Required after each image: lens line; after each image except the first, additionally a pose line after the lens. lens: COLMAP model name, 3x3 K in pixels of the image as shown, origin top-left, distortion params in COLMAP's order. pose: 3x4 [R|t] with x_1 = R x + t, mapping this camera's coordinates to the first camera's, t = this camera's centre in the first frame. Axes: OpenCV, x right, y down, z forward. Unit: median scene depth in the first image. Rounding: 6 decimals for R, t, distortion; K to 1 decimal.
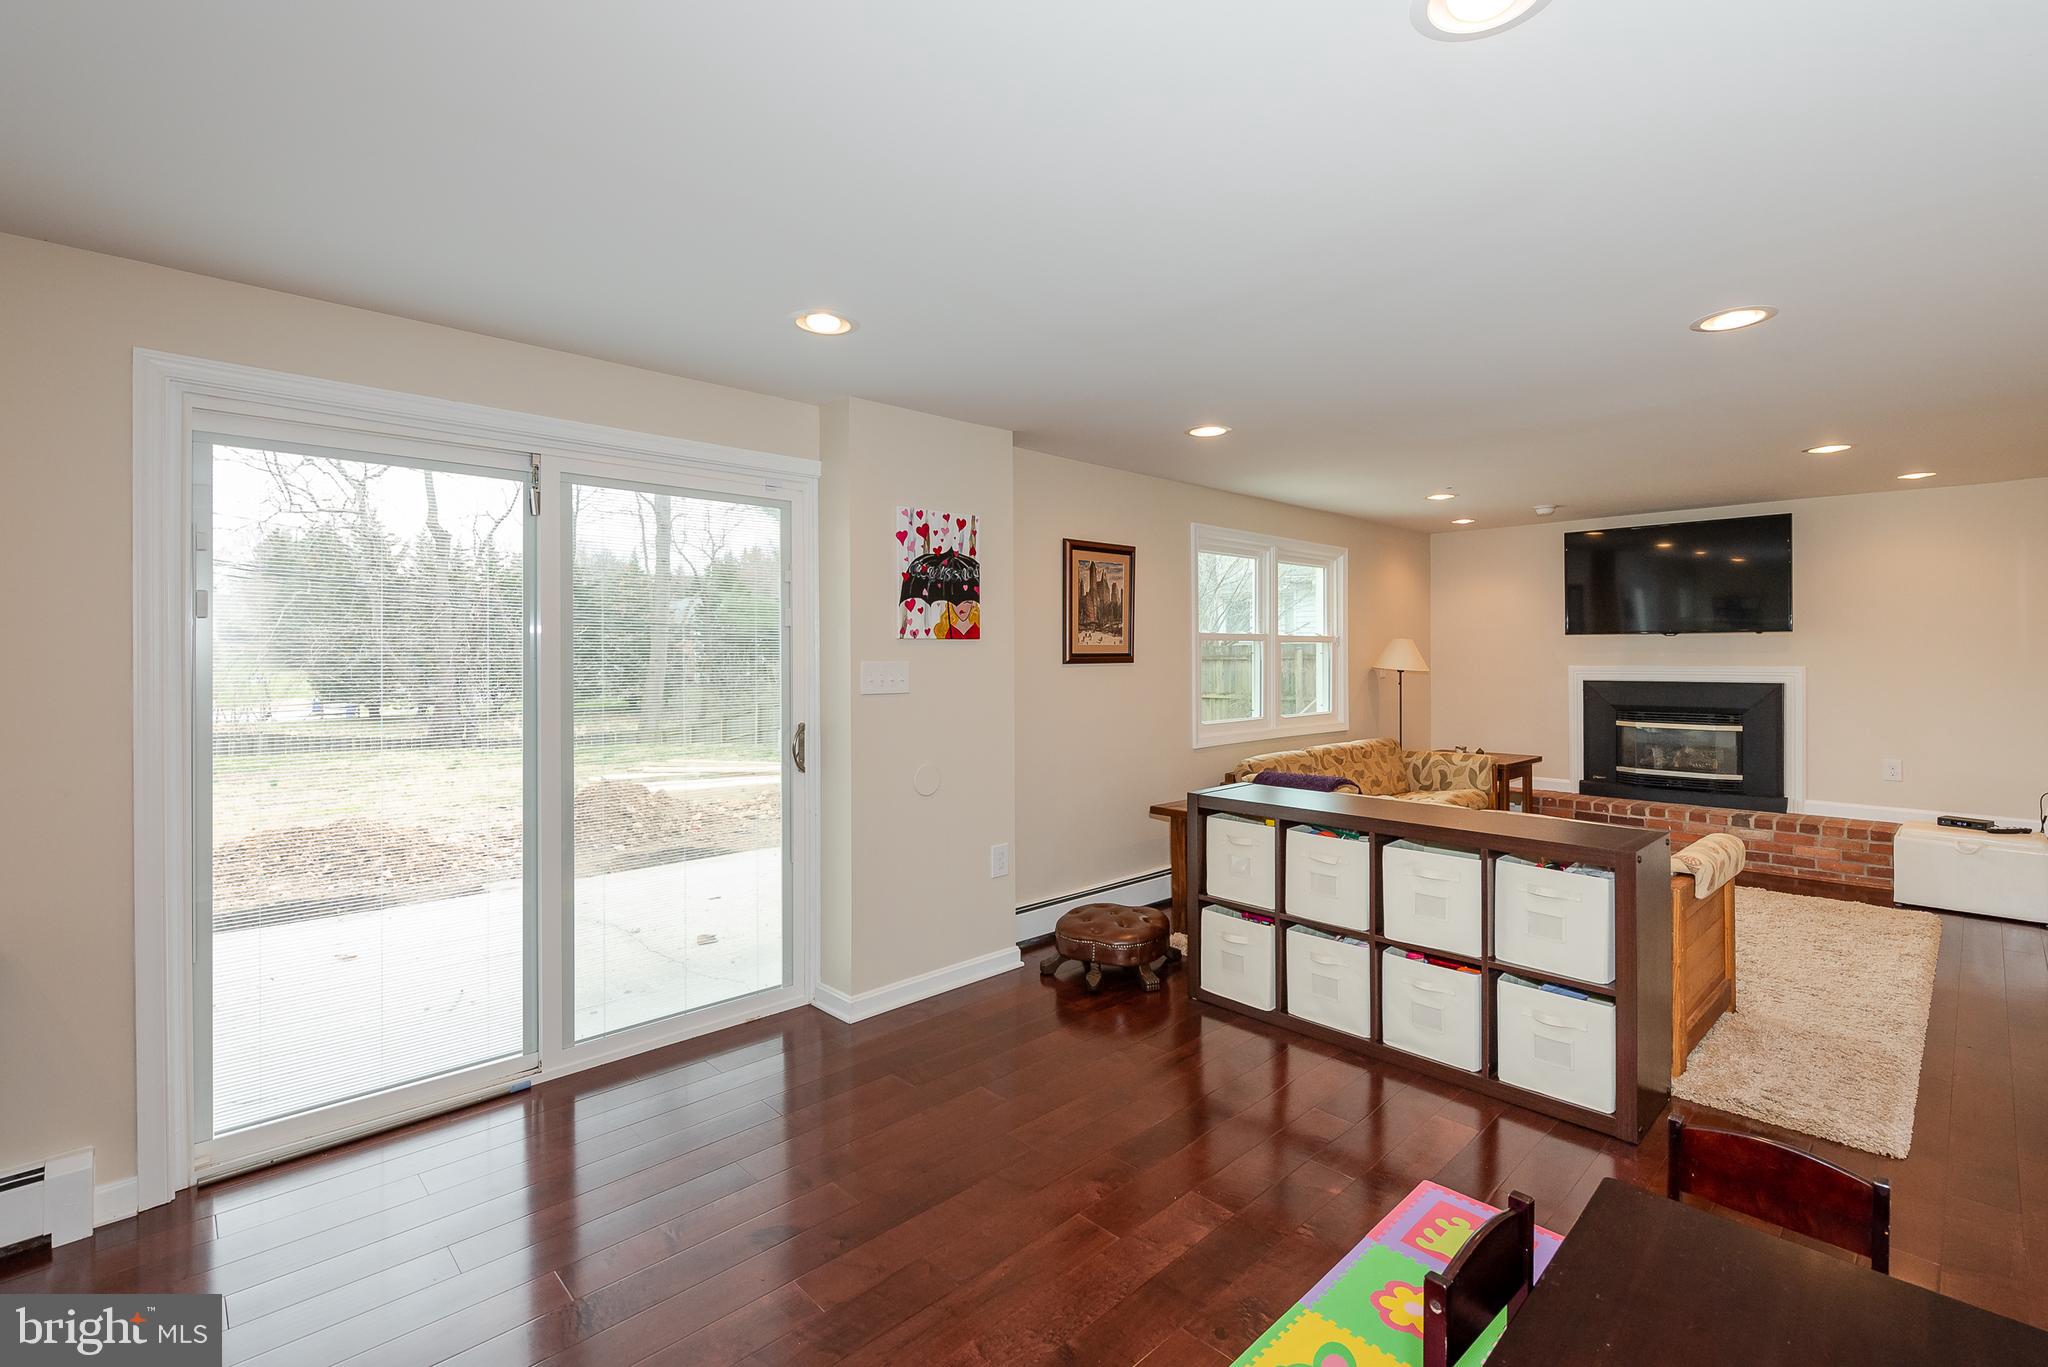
lens RADIAL K [[906.5, 0, 1035.1], [0, 906.5, 650.3], [0, 0, 1]] dist [-0.001274, -0.000434]
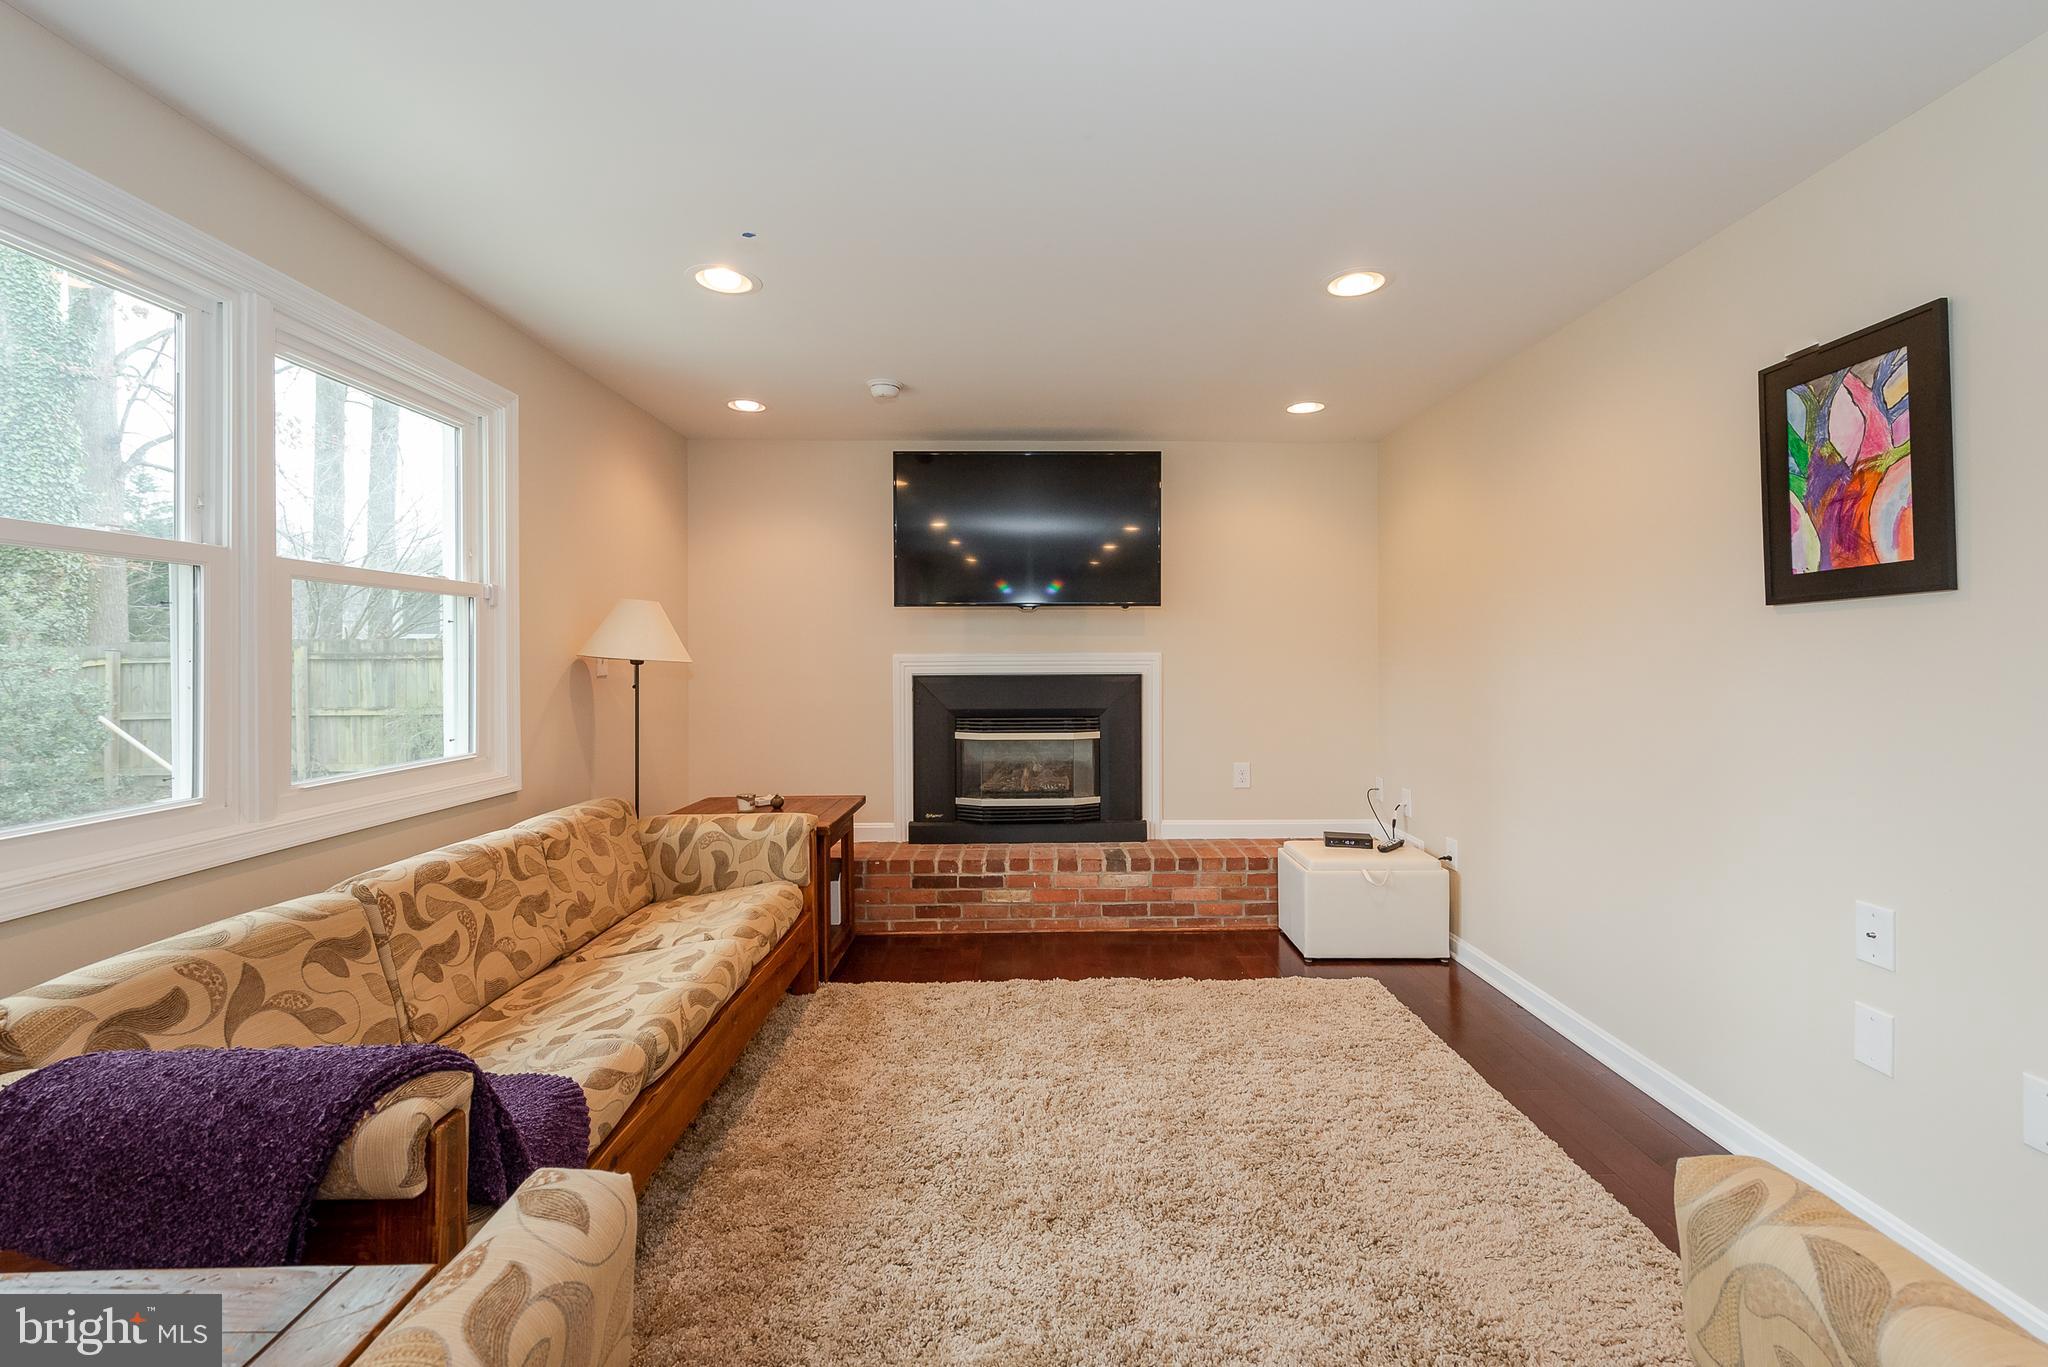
lens RADIAL K [[841.0, 0, 1034.0], [0, 841.0, 656.4], [0, 0, 1]] dist [0.016599, -0.010710]
pose [[0.681382, 0.001951, 0.731925, 0.241808], [-0.002015, 0.999998, -0.000790, 0.022882], [-0.731925, -0.000936, 0.681385, 0.596380]]
